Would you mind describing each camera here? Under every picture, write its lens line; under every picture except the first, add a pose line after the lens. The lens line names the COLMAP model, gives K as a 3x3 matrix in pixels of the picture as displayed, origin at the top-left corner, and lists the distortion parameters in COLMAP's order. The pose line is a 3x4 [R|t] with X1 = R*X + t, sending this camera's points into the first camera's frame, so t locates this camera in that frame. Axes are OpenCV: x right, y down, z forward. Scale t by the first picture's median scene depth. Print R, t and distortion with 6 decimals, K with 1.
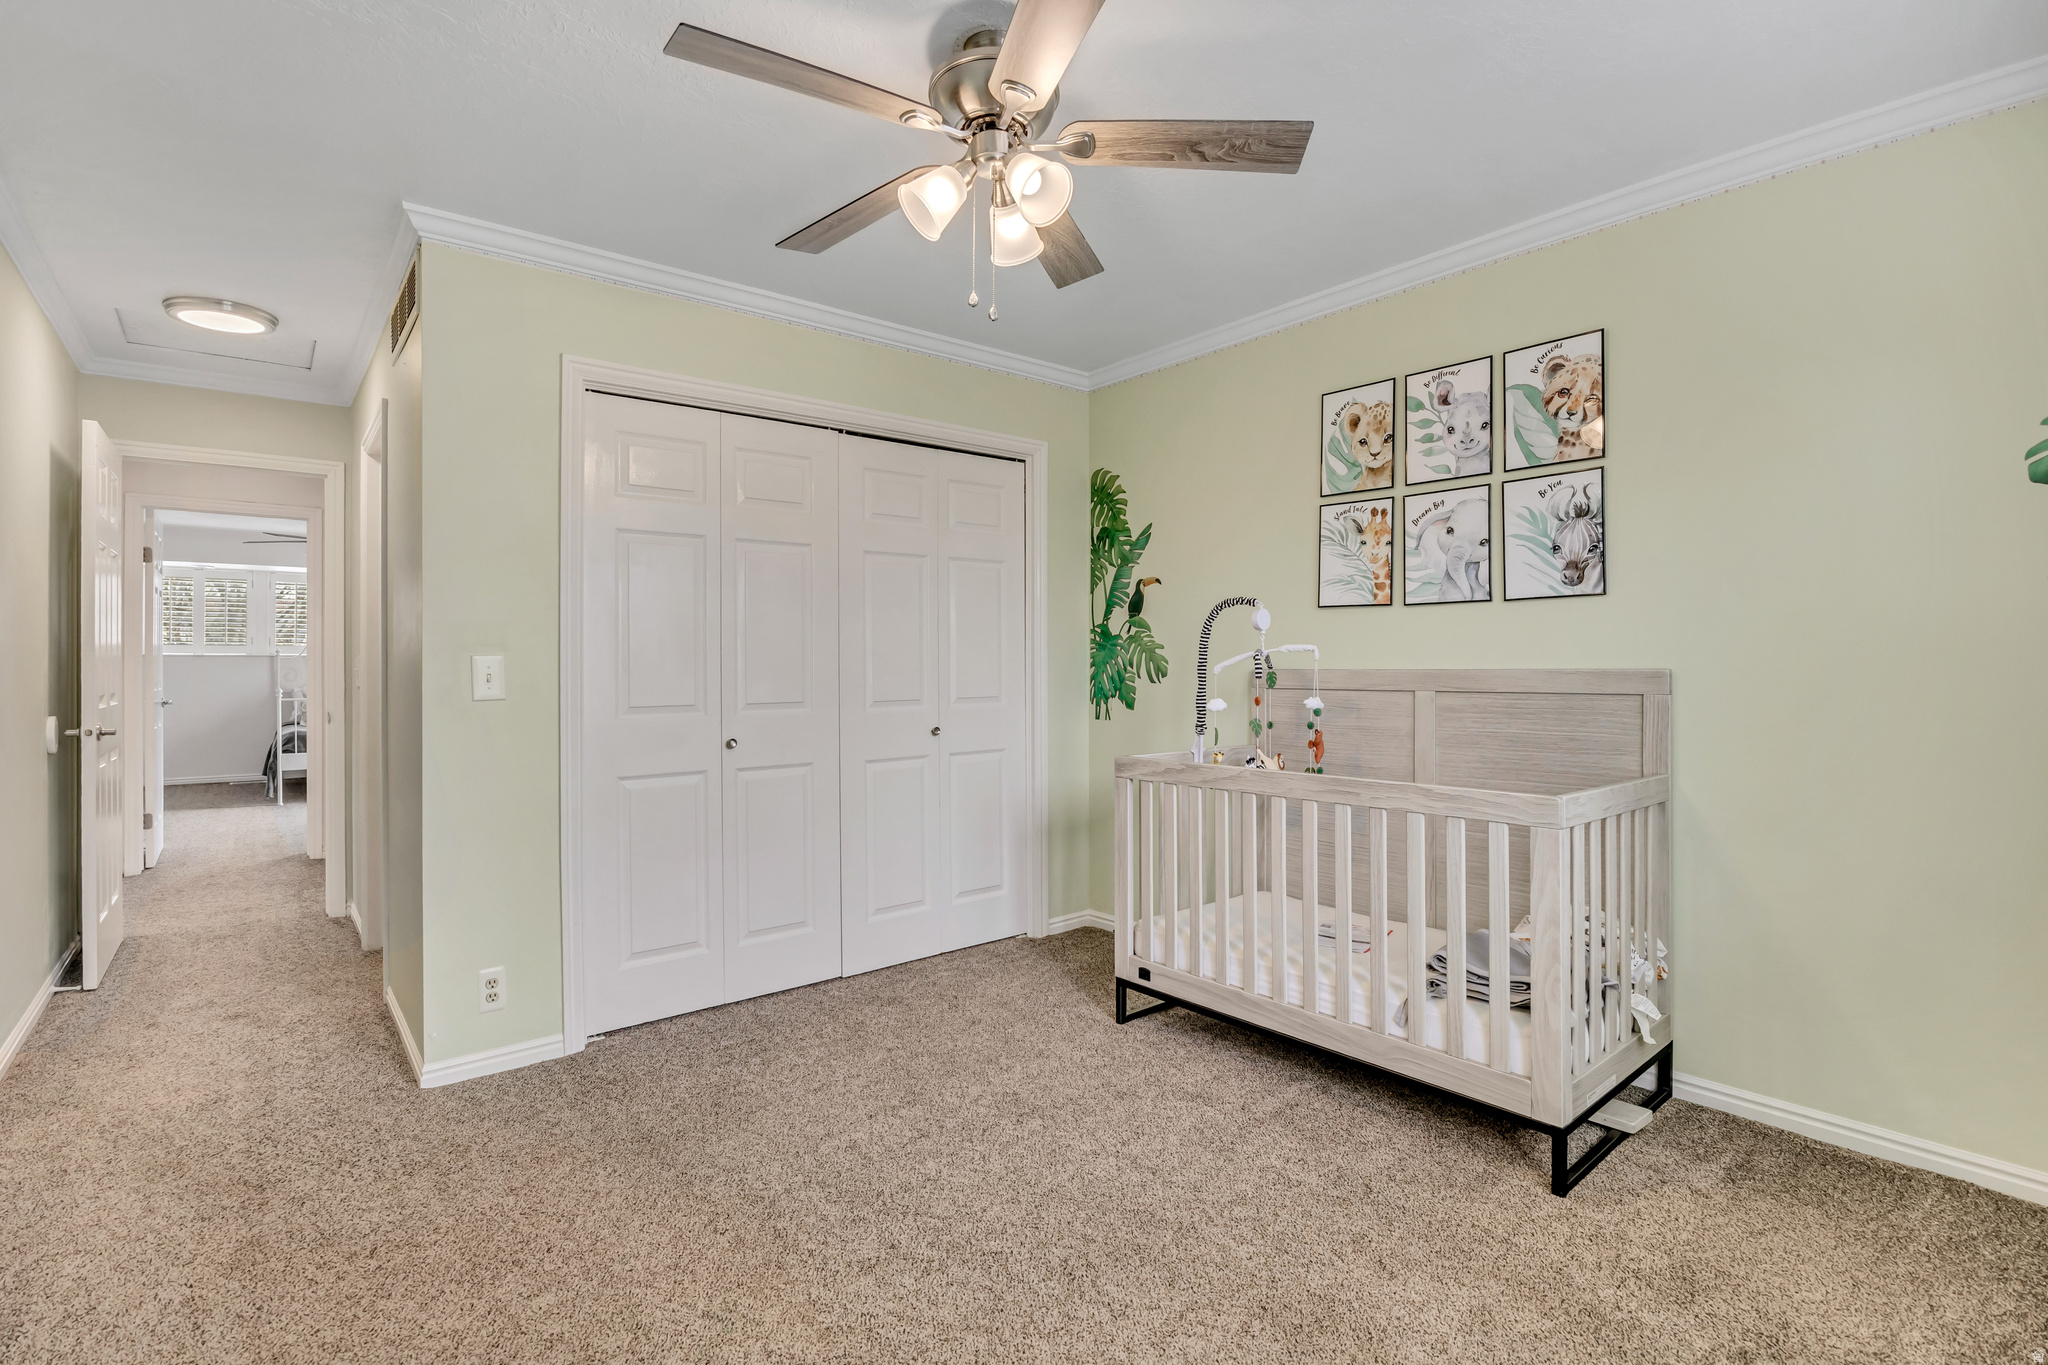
lens RADIAL K [[952.7, 0, 1014.9], [0, 952.7, 674.7], [0, 0, 1]] dist [-0.011411, -0.000309]
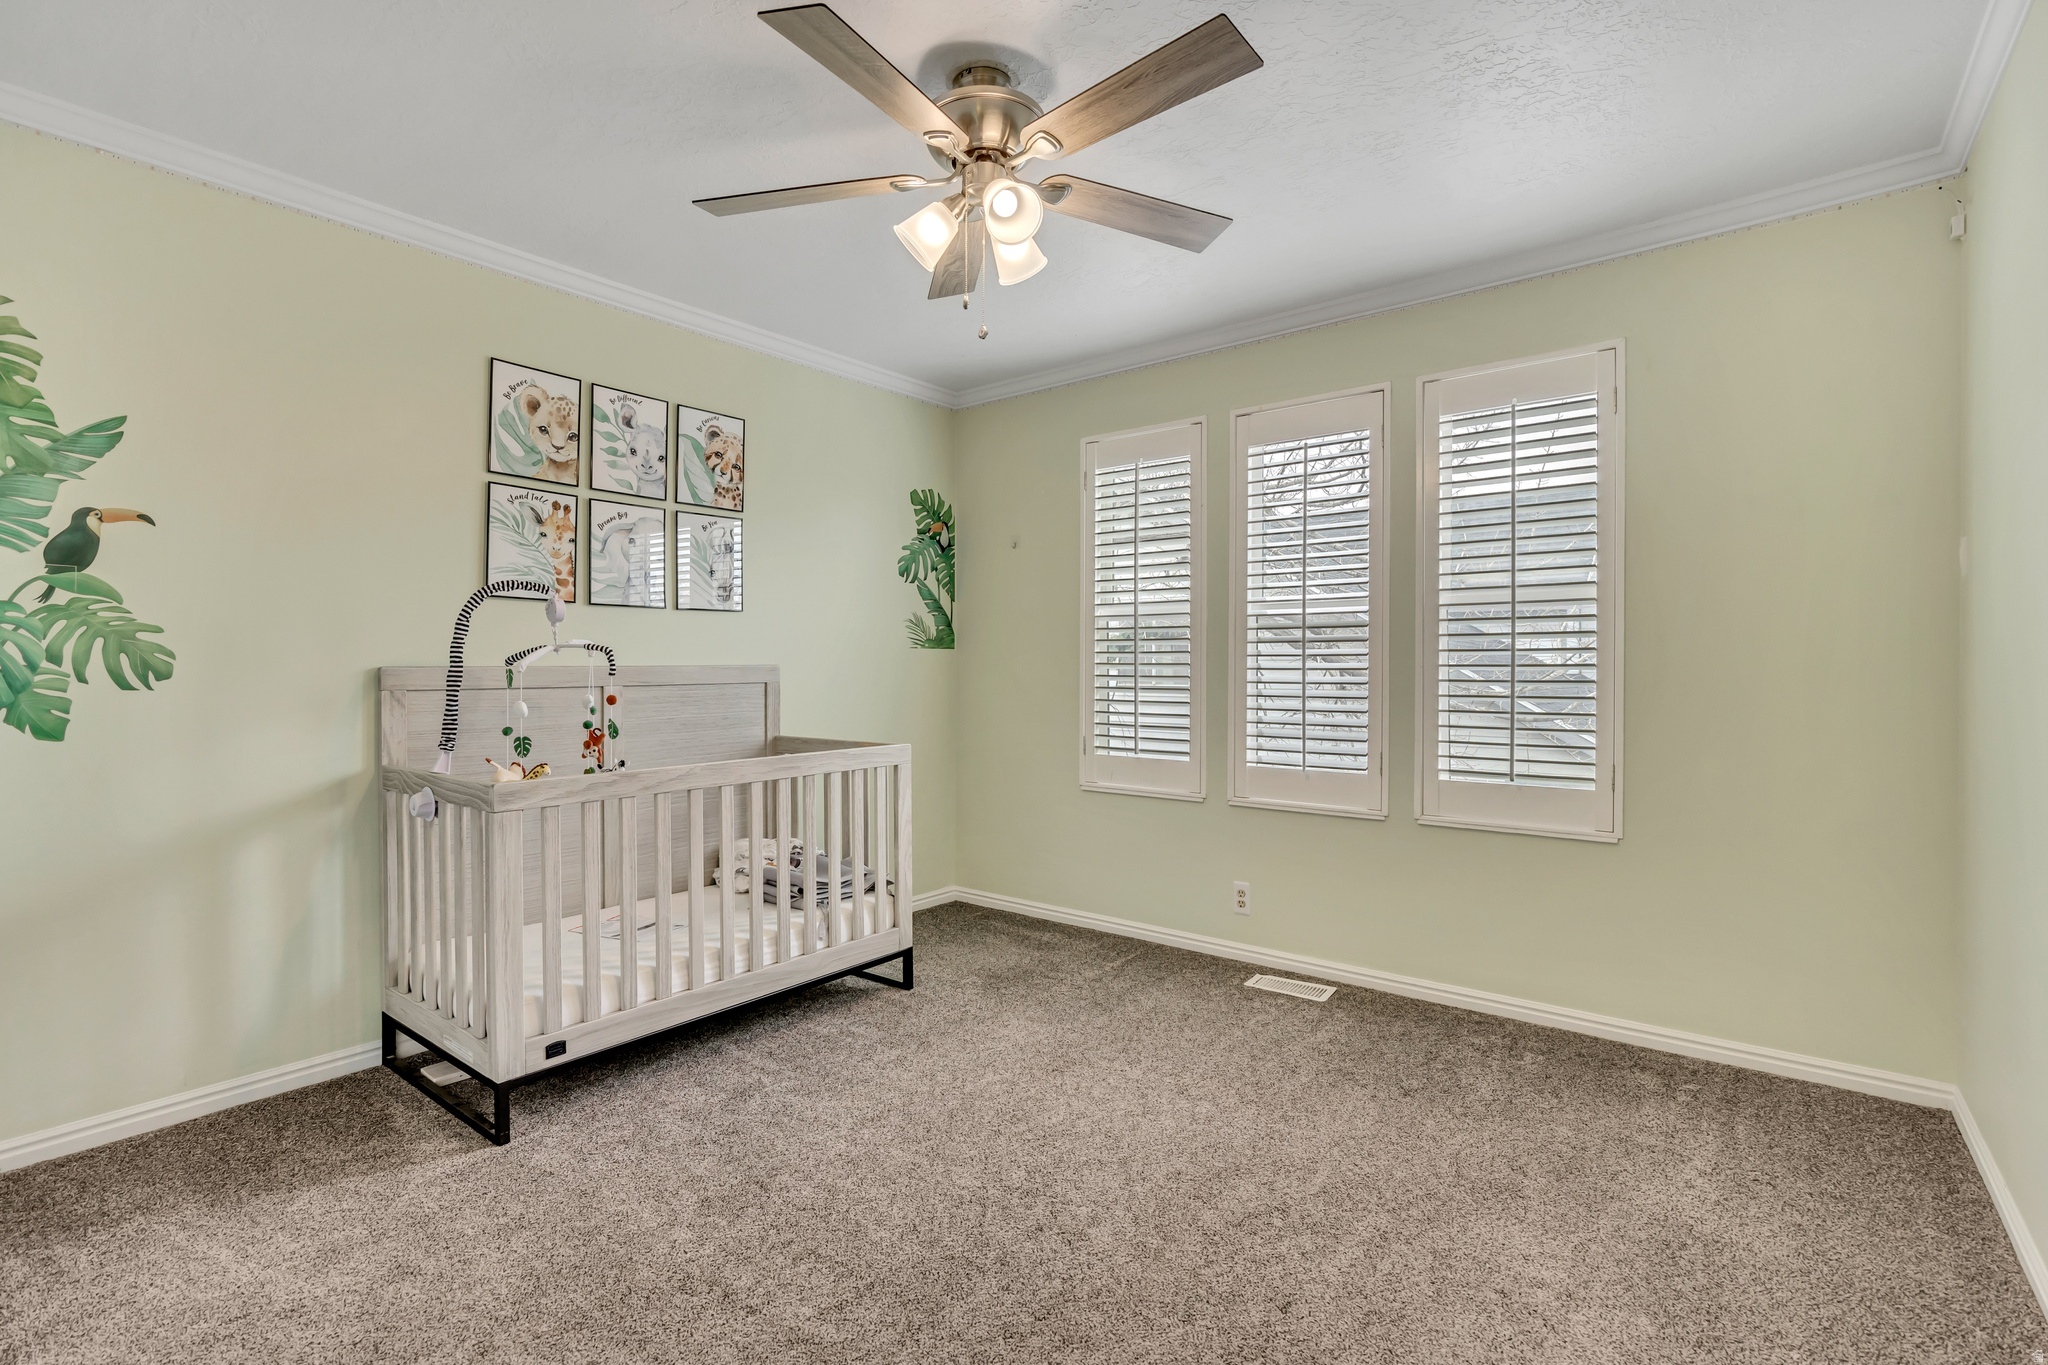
lens RADIAL K [[952.7, 0, 1010.5], [0, 952.7, 669.0], [0, 0, 1]] dist [-0.011411, -0.000309]
pose [[-0.205271, -0.002633, 0.978702, -0.695717], [0.009082, 0.999948, 0.004595, -0.003051], [-0.978663, 0.009832, -0.205237, 0.765528]]
